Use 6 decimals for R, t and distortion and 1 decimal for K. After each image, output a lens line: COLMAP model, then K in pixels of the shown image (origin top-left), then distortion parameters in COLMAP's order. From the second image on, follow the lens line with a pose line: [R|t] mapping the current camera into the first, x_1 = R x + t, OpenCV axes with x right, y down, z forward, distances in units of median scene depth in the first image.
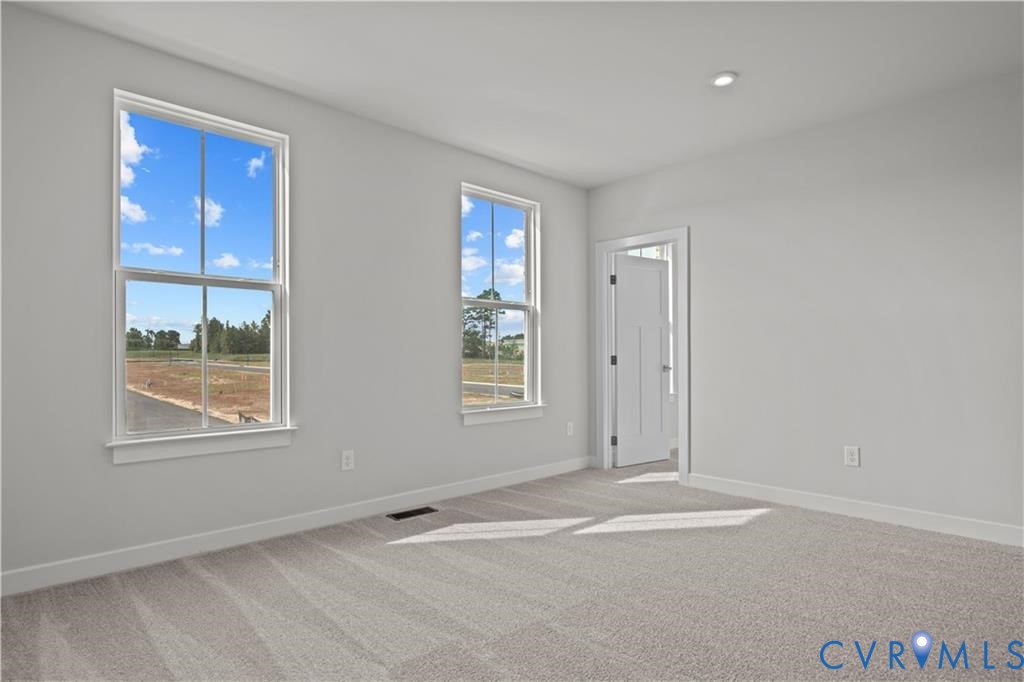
lens RADIAL K [[564.2, 0, 515.2], [0, 564.2, 354.1], [0, 0, 1]] dist [-0.013349, -0.000294]
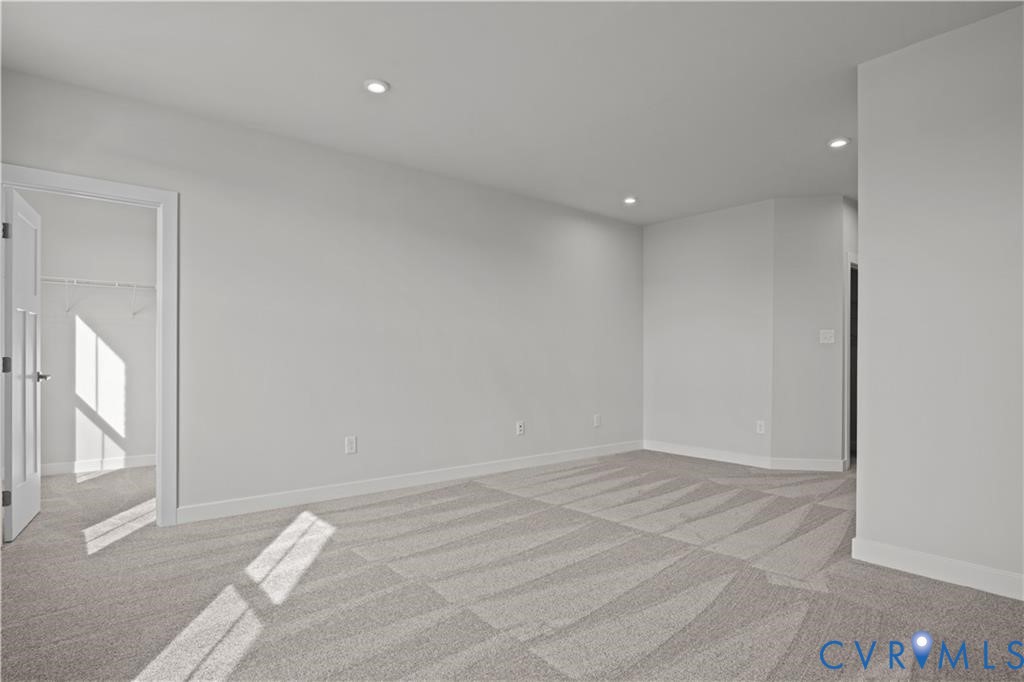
lens RADIAL K [[564.2, 0, 515.2], [0, 564.2, 354.1], [0, 0, 1]] dist [-0.013349, -0.000294]
pose [[0.060828, 0.007685, 0.998119, -0.537379], [-0.006860, 0.999950, -0.007281, 0.000729], [-0.998125, -0.006404, 0.060877, 0.589381]]
